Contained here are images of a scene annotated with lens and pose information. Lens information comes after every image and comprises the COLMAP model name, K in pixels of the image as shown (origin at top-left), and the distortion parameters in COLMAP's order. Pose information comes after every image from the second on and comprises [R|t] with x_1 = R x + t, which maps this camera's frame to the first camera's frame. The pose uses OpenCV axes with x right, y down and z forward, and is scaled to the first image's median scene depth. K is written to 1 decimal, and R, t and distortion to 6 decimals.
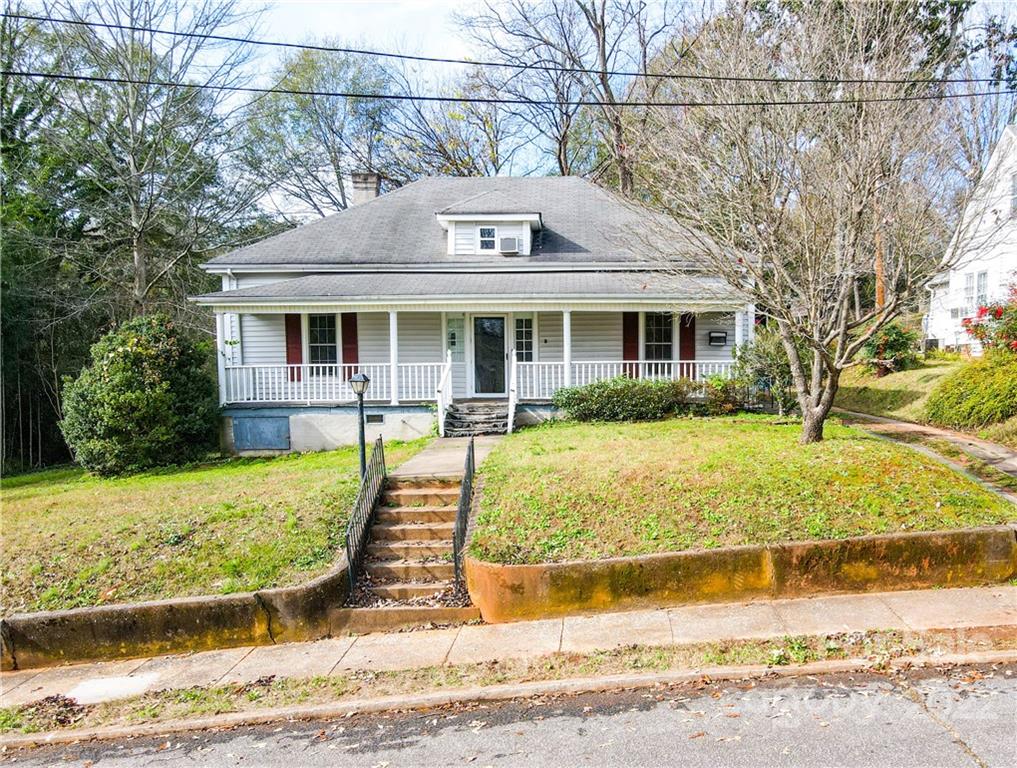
lens RADIAL K [[832.6, 0, 562.2], [0, 832.6, 417.0], [0, 0, 1]] dist [0.004529, 0.009280]
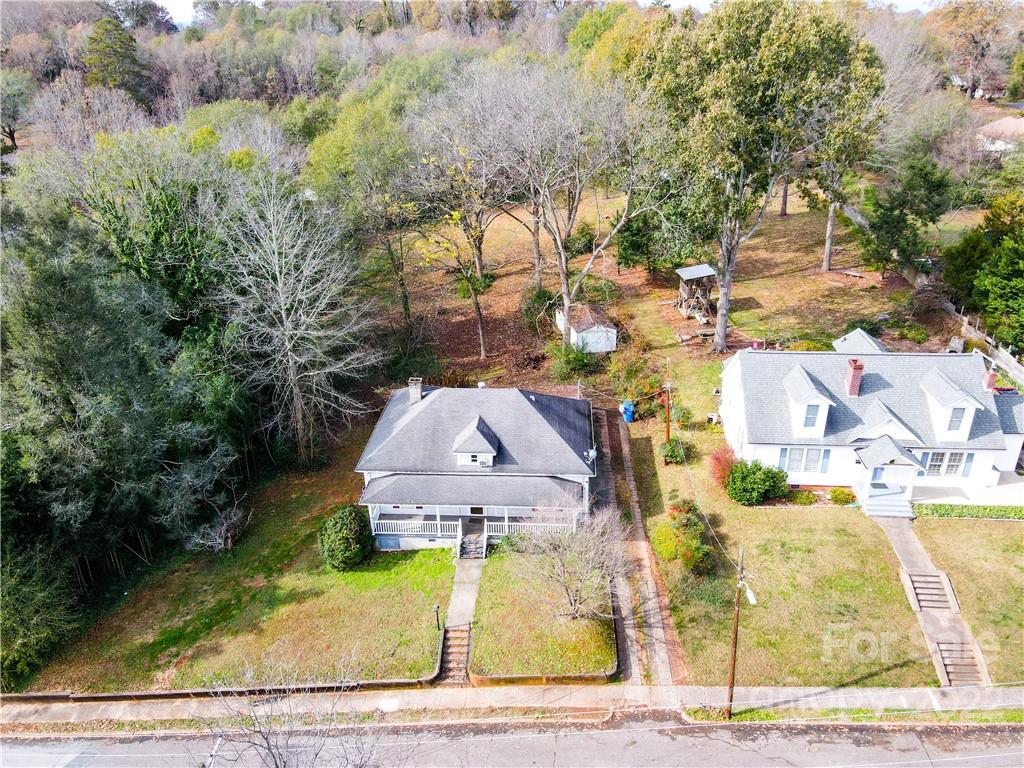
lens RADIAL K [[755.9, 0, 512.0], [0, 755.9, 384.0], [0, 0, 1]] dist [0.004325, 0.007292]
pose [[0.998332, 0.014622, -0.055847, 0.133516], [0.006992, 0.929642, 0.368398, -1.203000], [0.057305, -0.368174, 0.927989, -0.900296]]
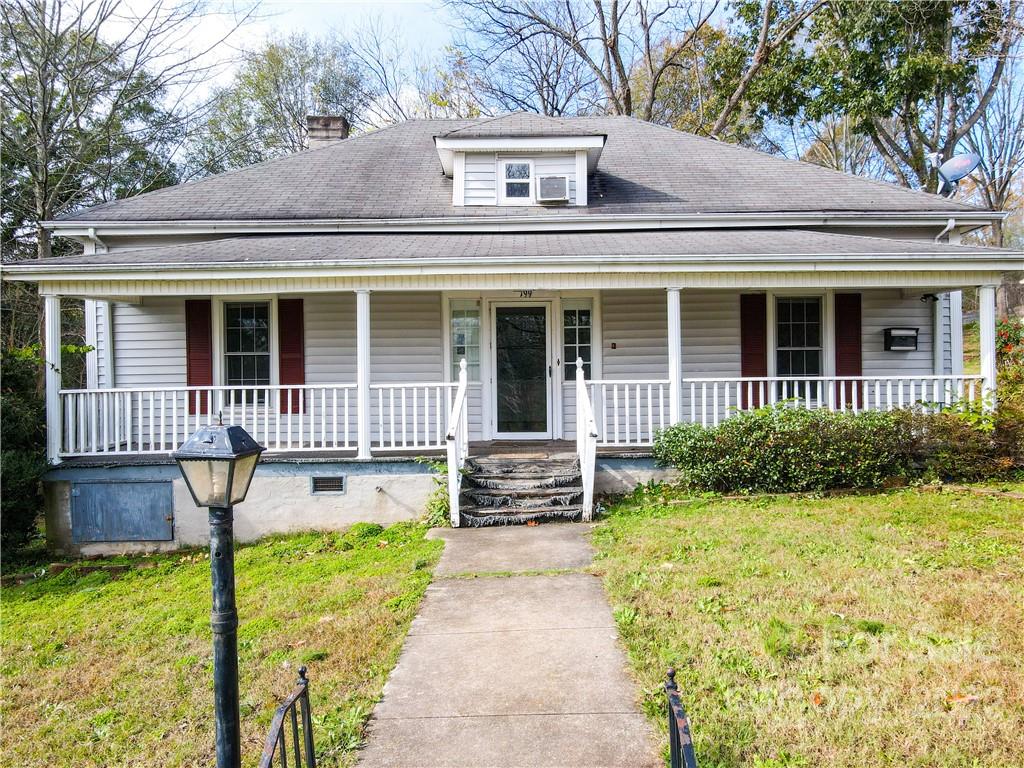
lens RADIAL K [[755.9, 0, 512.0], [0, 755.9, 384.0], [0, 0, 1]] dist [0.004325, 0.007292]
pose [[0.999957, -0.005244, -0.007650, -0.091127], [0.004751, 0.997996, -0.063102, -0.029301], [0.007966, 0.063063, 0.997978, 0.457660]]
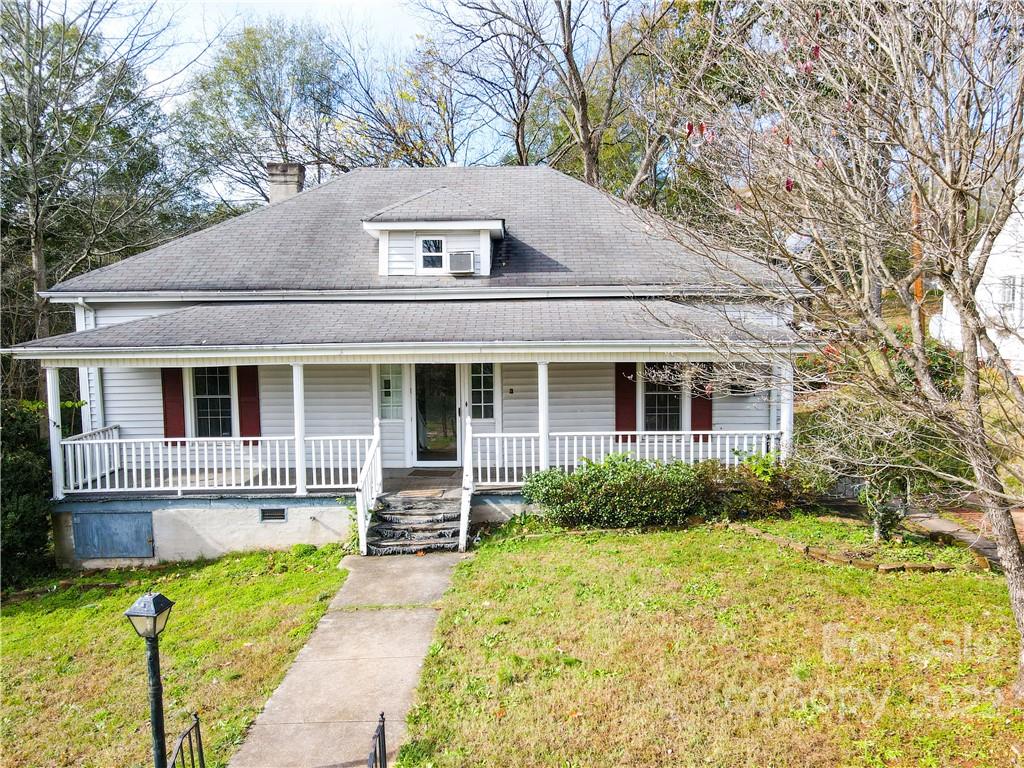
lens RADIAL K [[755.9, 0, 512.0], [0, 755.9, 384.0], [0, 0, 1]] dist [0.004325, 0.007292]
pose [[0.999982, -0.003978, -0.004409, -0.016508], [0.004024, 0.999937, 0.010460, -0.105761], [0.004367, -0.010478, 0.999936, 0.328875]]
